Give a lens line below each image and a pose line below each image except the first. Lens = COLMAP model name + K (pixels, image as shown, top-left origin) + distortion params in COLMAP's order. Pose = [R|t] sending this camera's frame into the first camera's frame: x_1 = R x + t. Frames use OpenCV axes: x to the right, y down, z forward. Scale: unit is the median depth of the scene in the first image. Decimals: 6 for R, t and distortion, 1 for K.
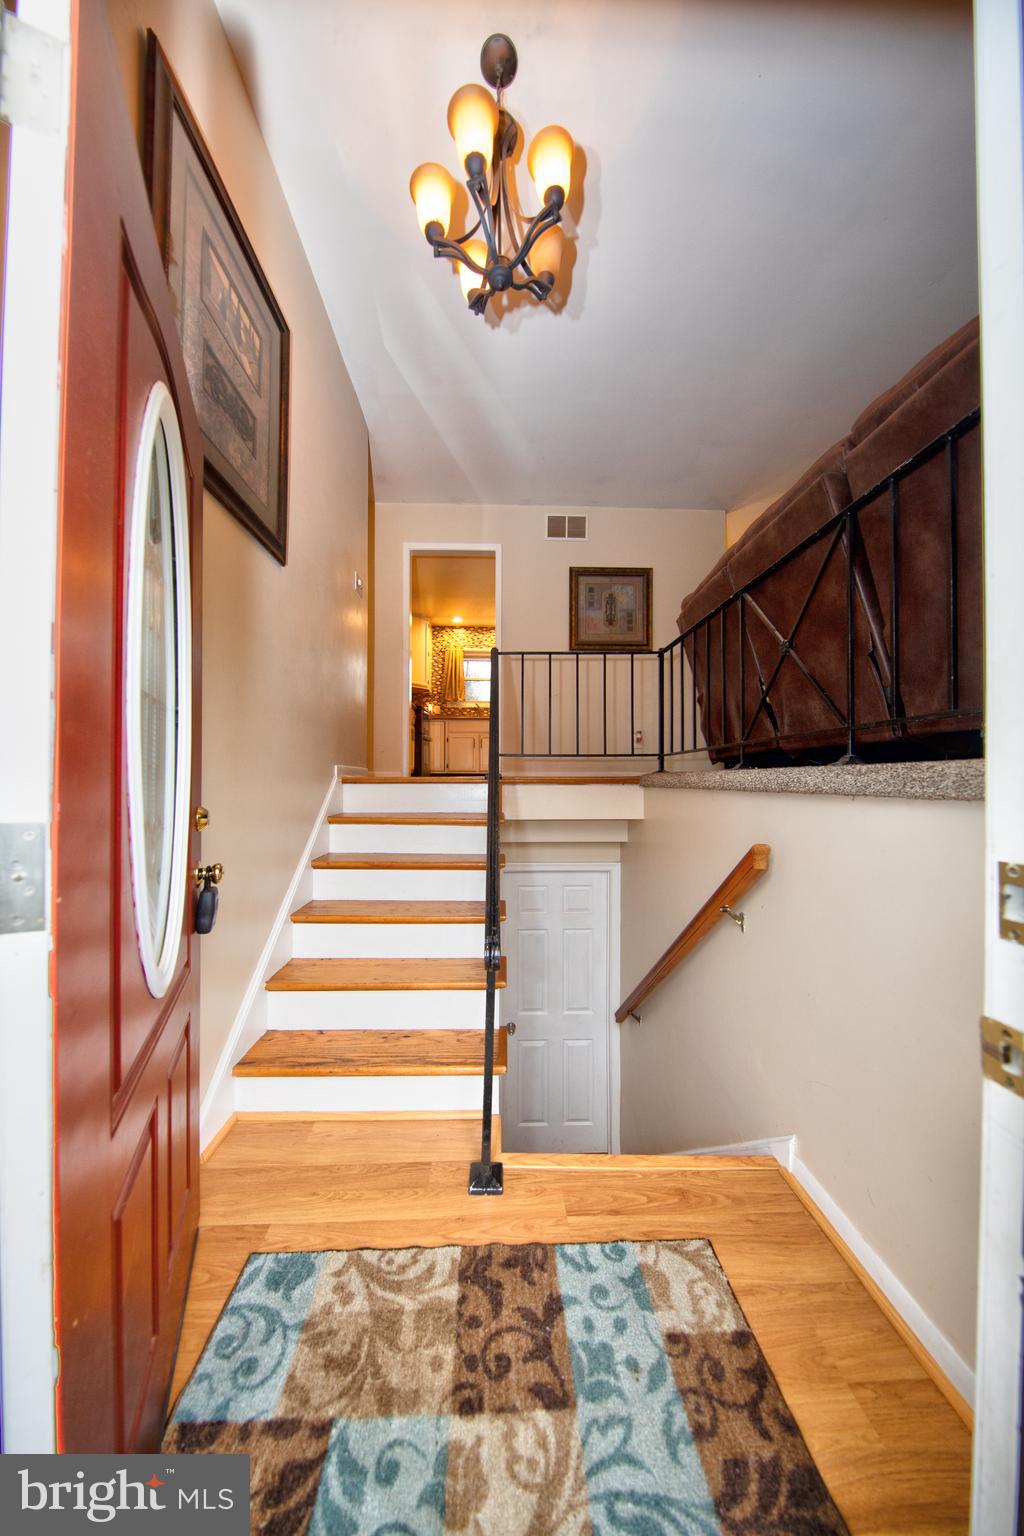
lens RADIAL K [[487.4, 0, 504.4], [0, 487.4, 767.8], [0, 0, 1]] dist [-0.007694, -0.000280]
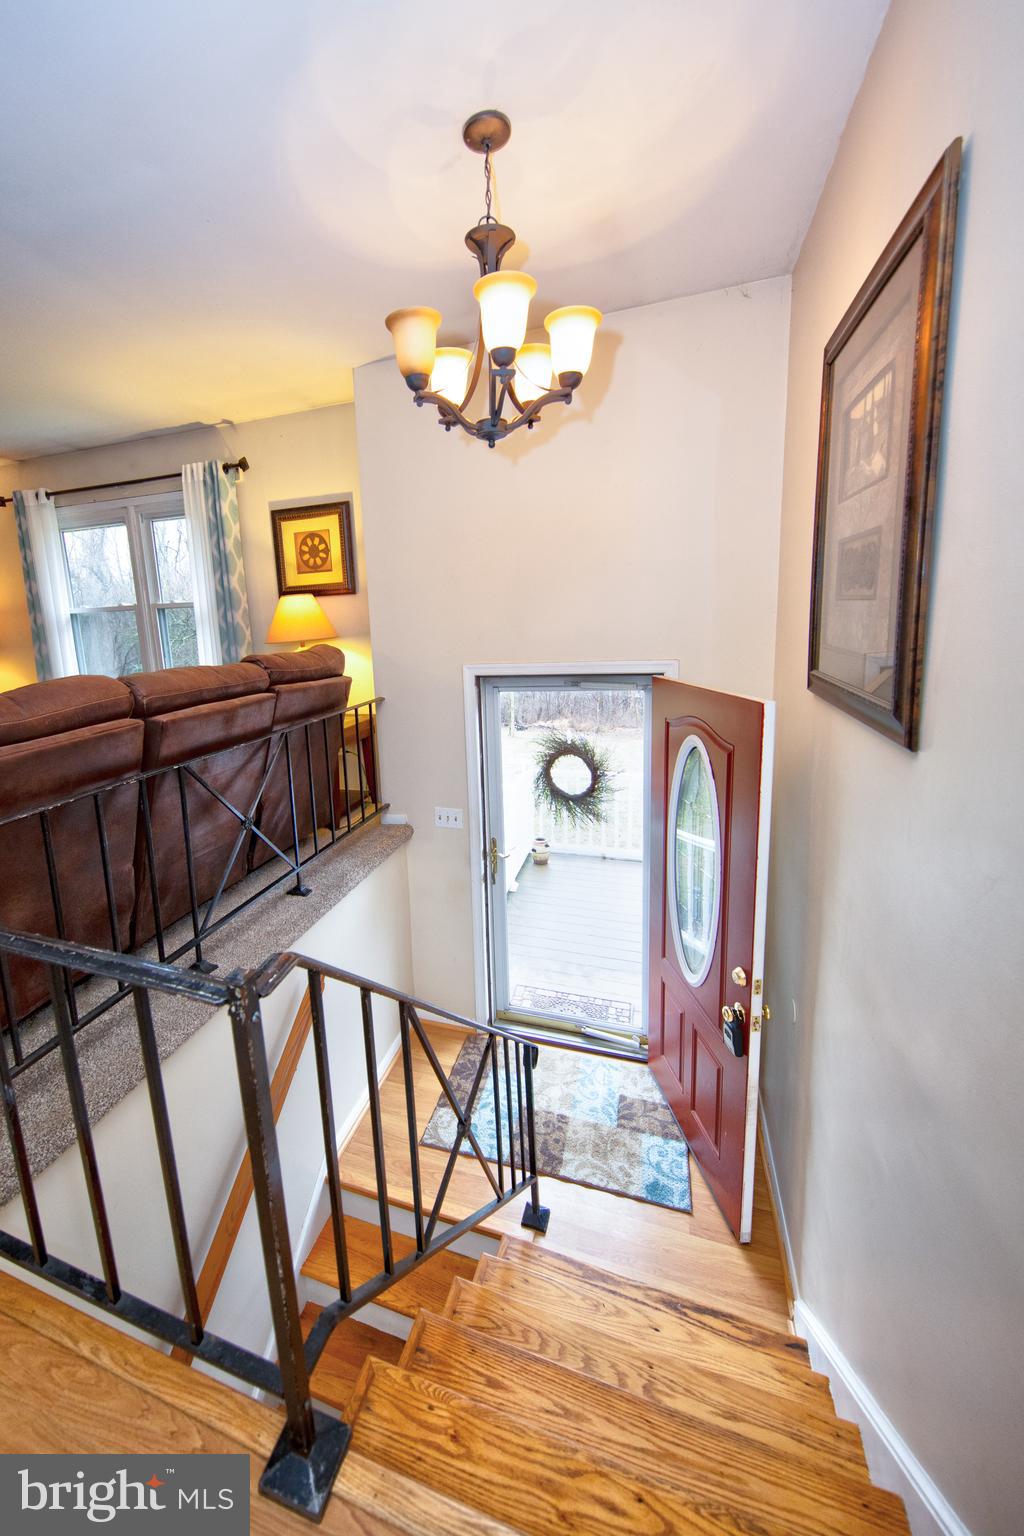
lens RADIAL K [[603.6, 0, 447.0], [0, 603.6, 720.9], [0, 0, 1]] dist [0.008252, -0.000064]
pose [[-0.934420, -0.023679, 0.355384, -0.121368], [0.036249, 0.986284, 0.161025, -0.259356], [-0.354322, 0.163347, -0.920746, 0.784007]]
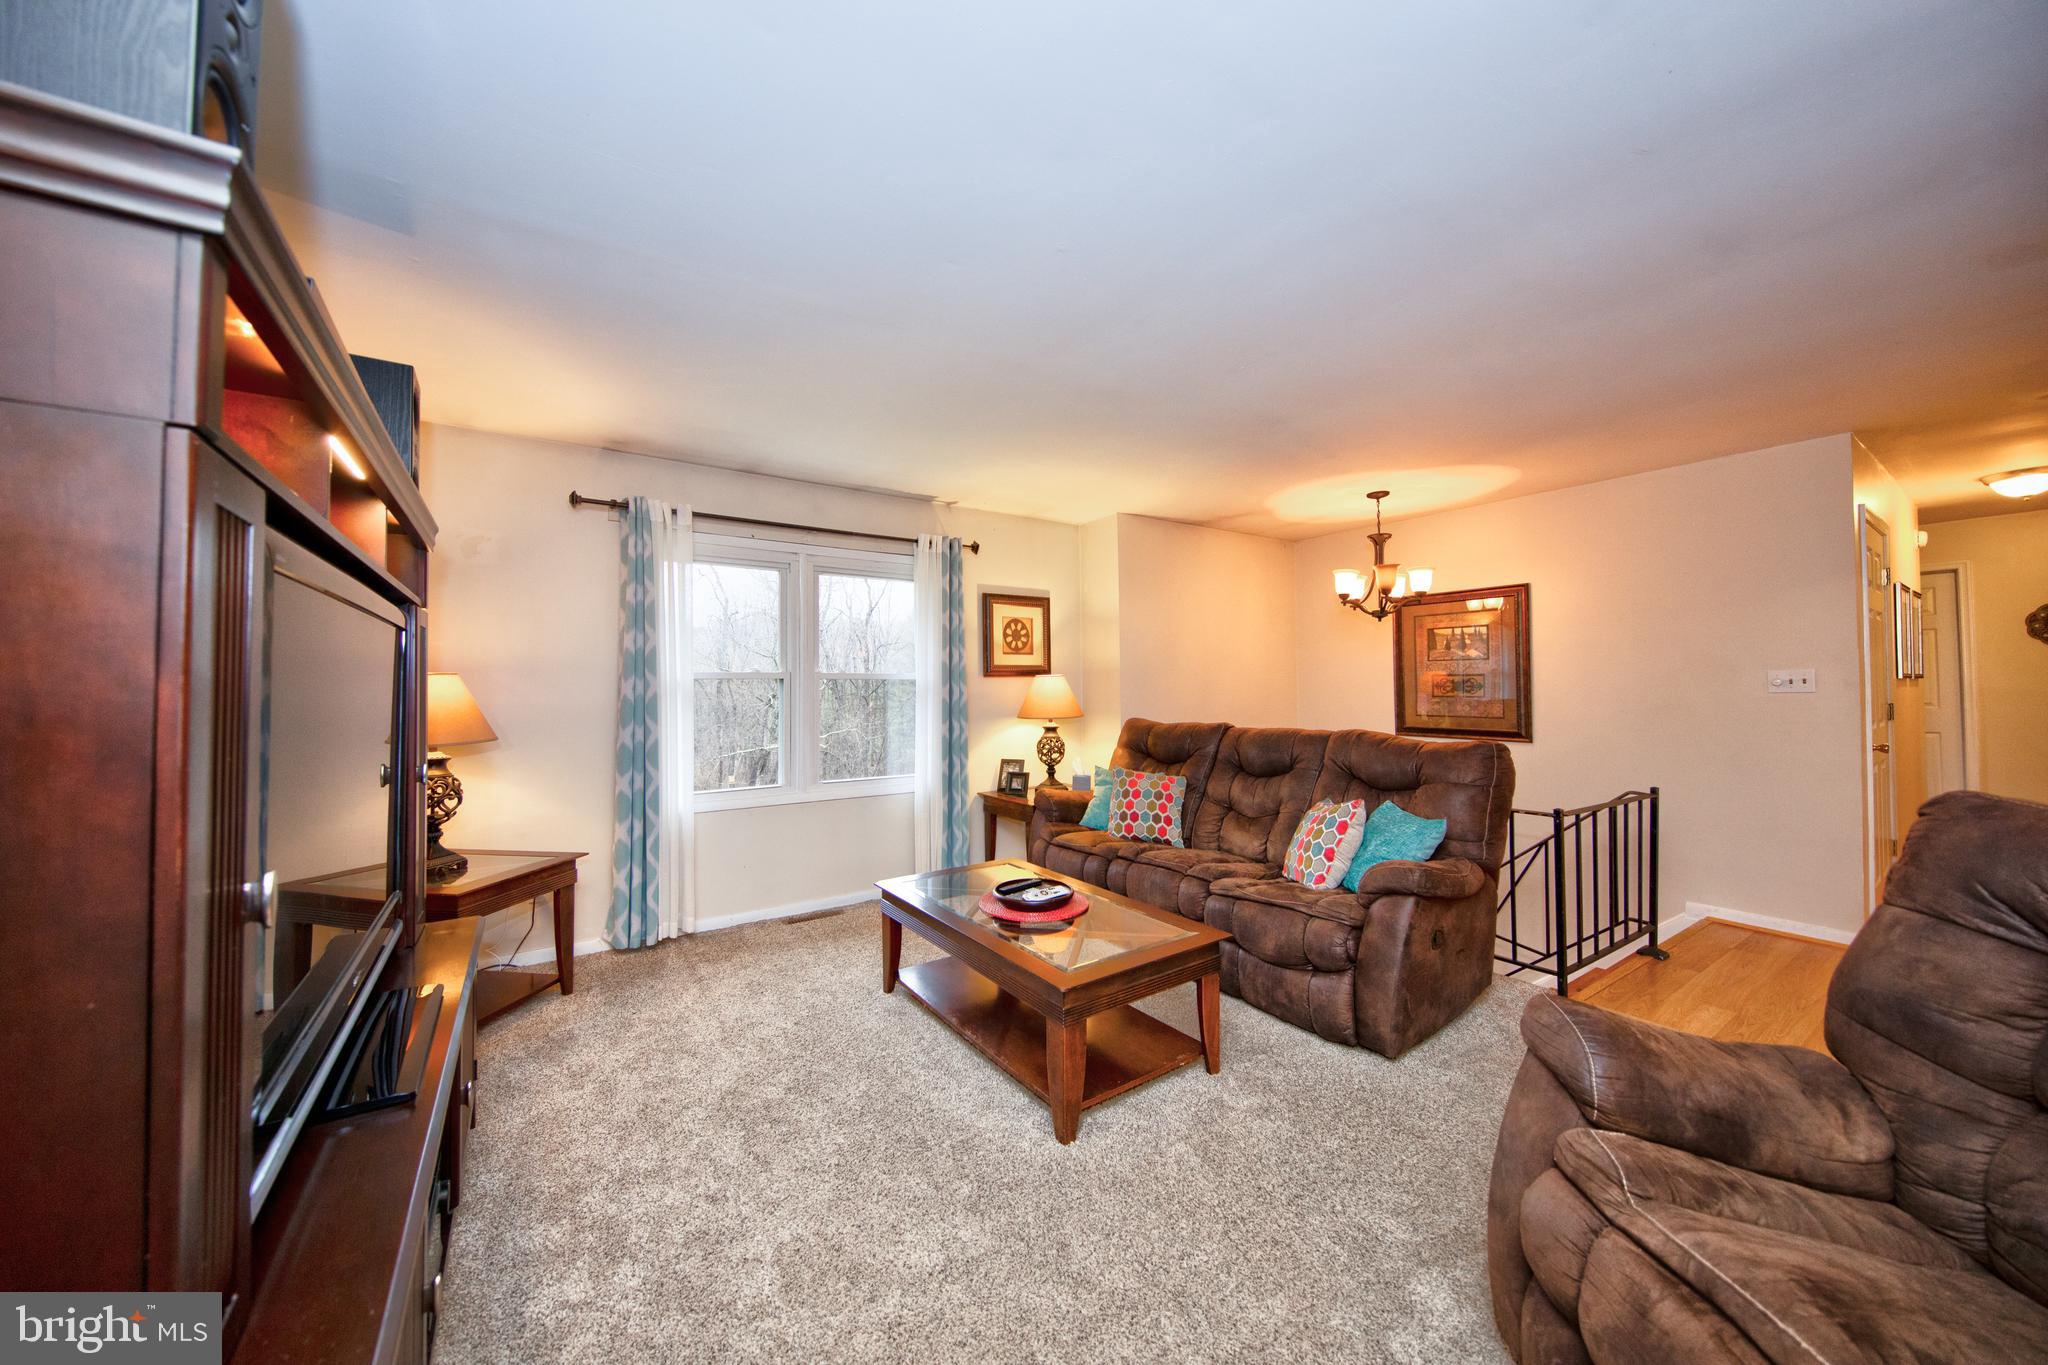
lens RADIAL K [[716.5, 0, 1028.7], [0, 716.5, 670.4], [0, 0, 1]] dist [0.014655, 0.000122]
pose [[-0.833901, -0.009298, -0.551836, 0.972963], [0.010883, 0.999387, -0.033286, -0.275530], [0.551807, -0.033763, -0.833288, 0.945031]]
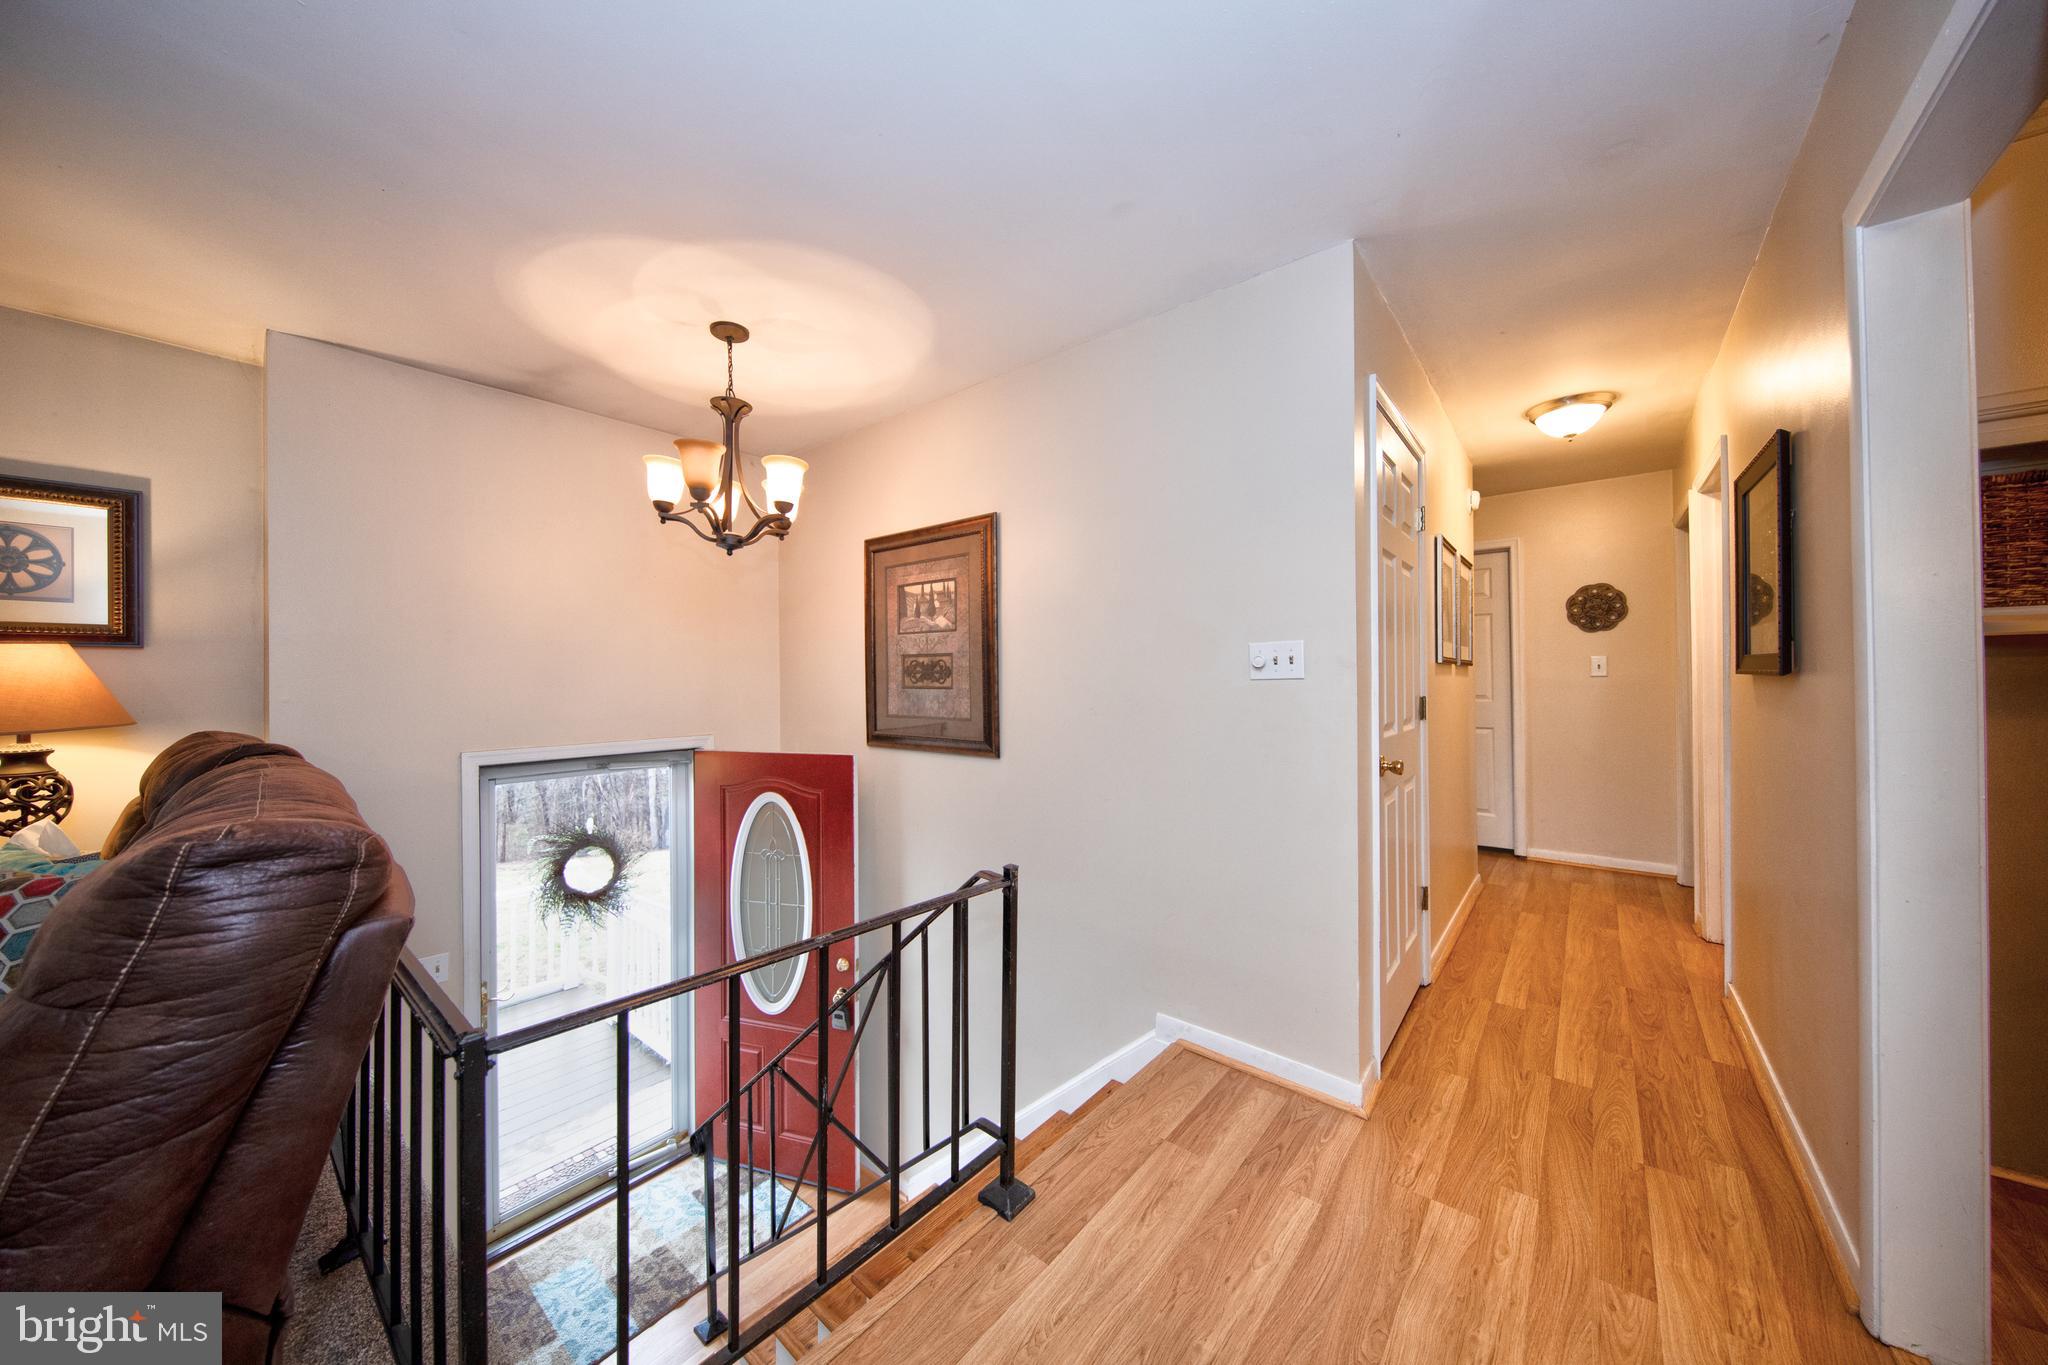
lens RADIAL K [[692.3, 0, 1012.4], [0, 692.3, 674.6], [0, 0, 1]] dist [-0.001055, -0.000582]
pose [[-0.663308, -0.007938, -0.748304, 0.261387], [0.009318, 0.999779, -0.018865, -0.264101], [0.748289, -0.019486, -0.663087, 0.911760]]
